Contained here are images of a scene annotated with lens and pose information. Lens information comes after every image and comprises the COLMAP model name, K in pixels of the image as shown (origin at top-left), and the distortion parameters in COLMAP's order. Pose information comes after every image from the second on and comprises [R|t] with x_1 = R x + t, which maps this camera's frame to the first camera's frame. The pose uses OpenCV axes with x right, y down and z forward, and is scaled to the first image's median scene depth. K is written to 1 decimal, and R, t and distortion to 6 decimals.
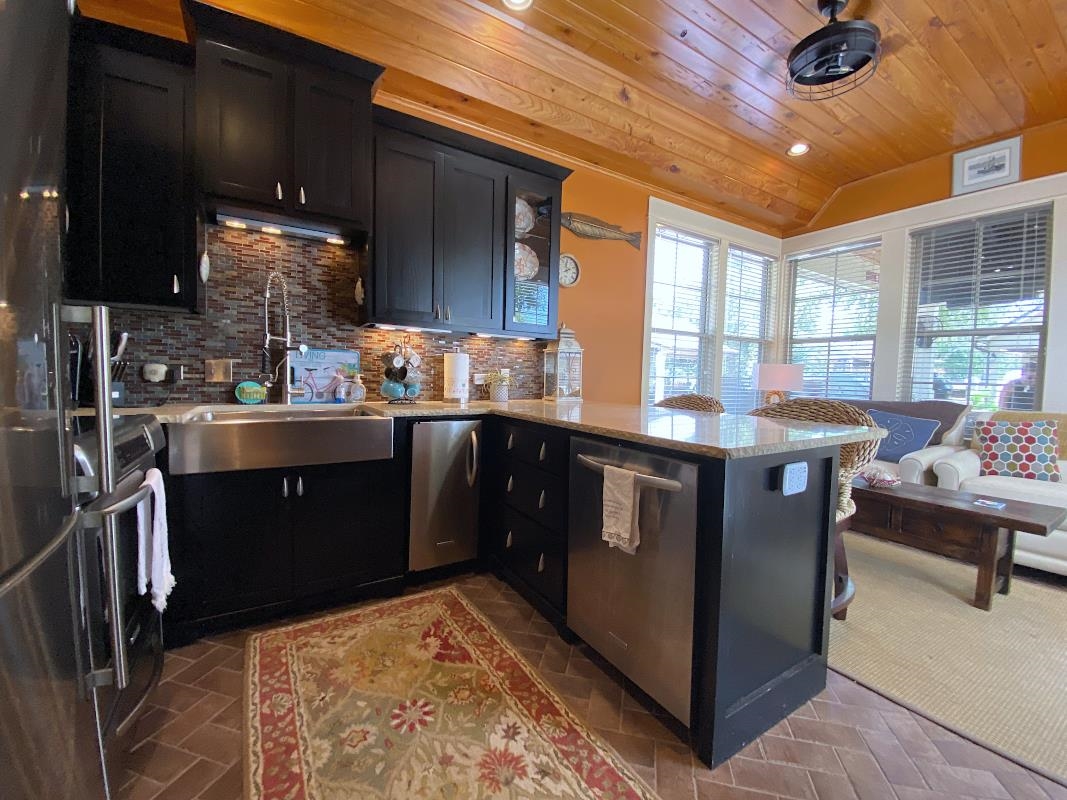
lens RADIAL K [[430.8, 0, 533.5], [0, 430.8, 400.0], [0, 0, 1]] dist [-0.000685, -0.011924]
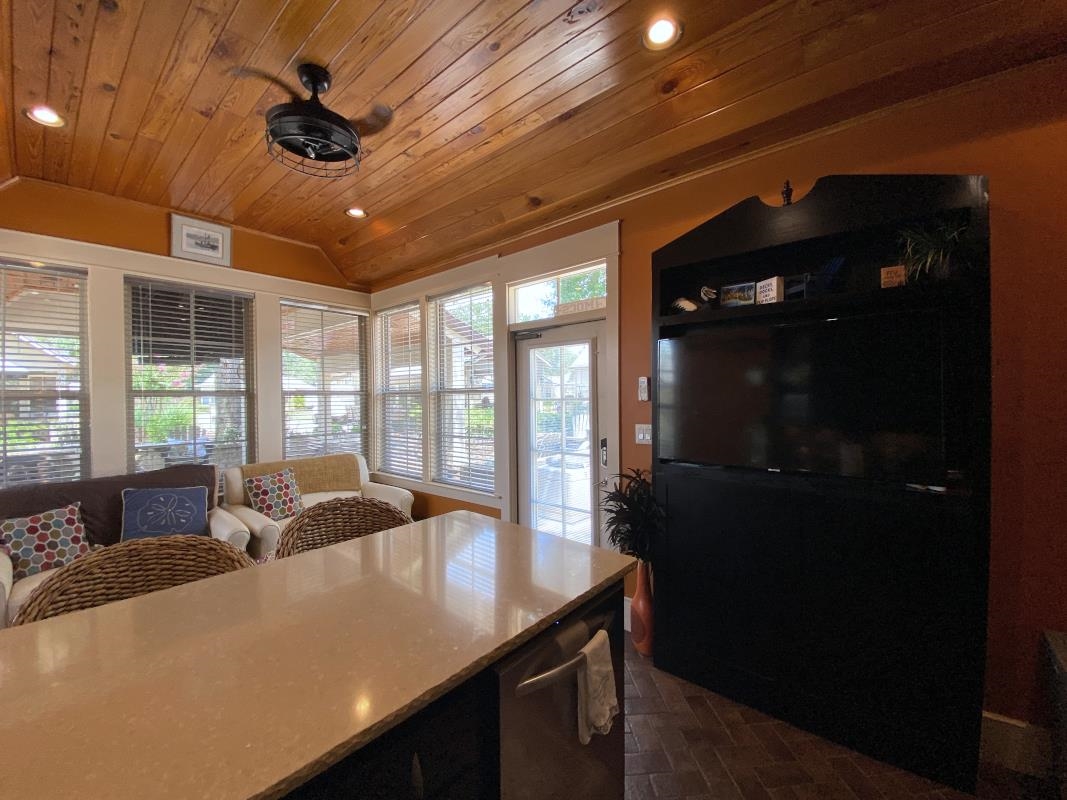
lens RADIAL K [[429.2, 0, 532.0], [0, 429.2, 403.9], [0, 0, 1]] dist [0.000487, -0.018582]
pose [[-0.318838, -0.033217, 0.947227, -0.214360], [0.063965, 0.996353, 0.056471, -0.142839], [-0.945648, 0.078594, -0.315550, 0.548637]]
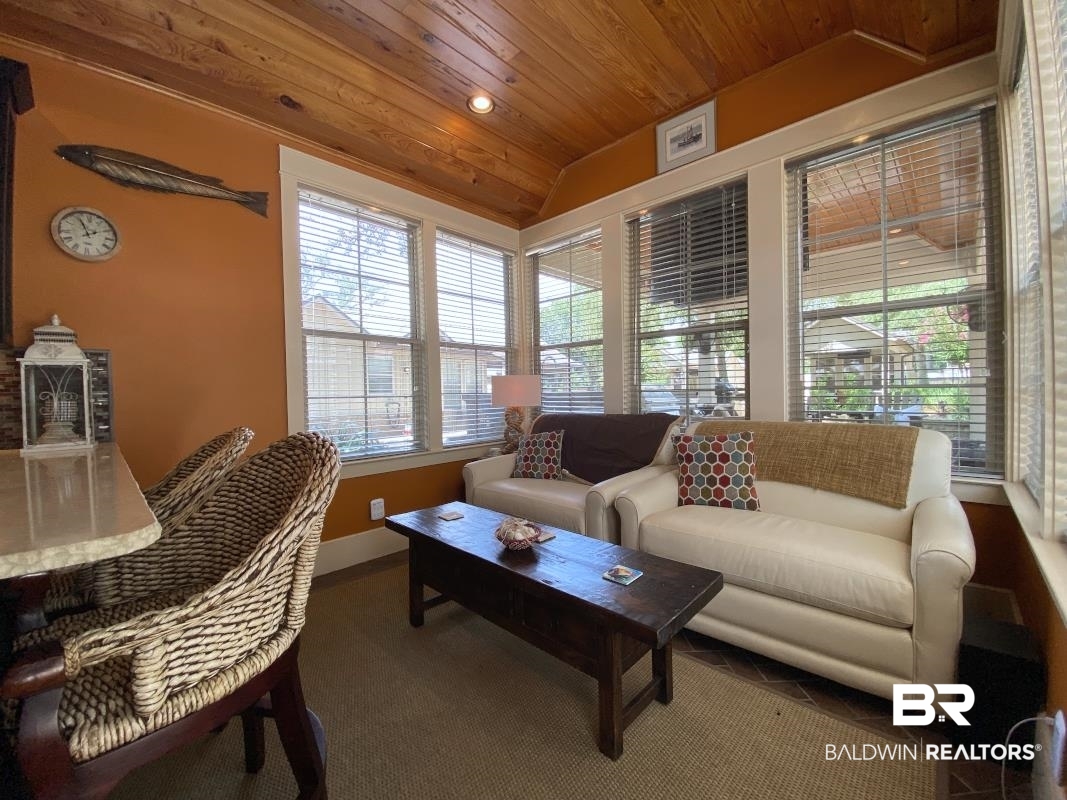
lens RADIAL K [[429.2, 0, 532.0], [0, 429.2, 403.9], [0, 0, 1]] dist [0.000487, -0.018582]
pose [[0.965674, -0.042698, 0.256224, 0.498890], [0.052036, 0.998201, -0.029774, -0.001602], [-0.254492, 0.042085, 0.966159, 0.240953]]
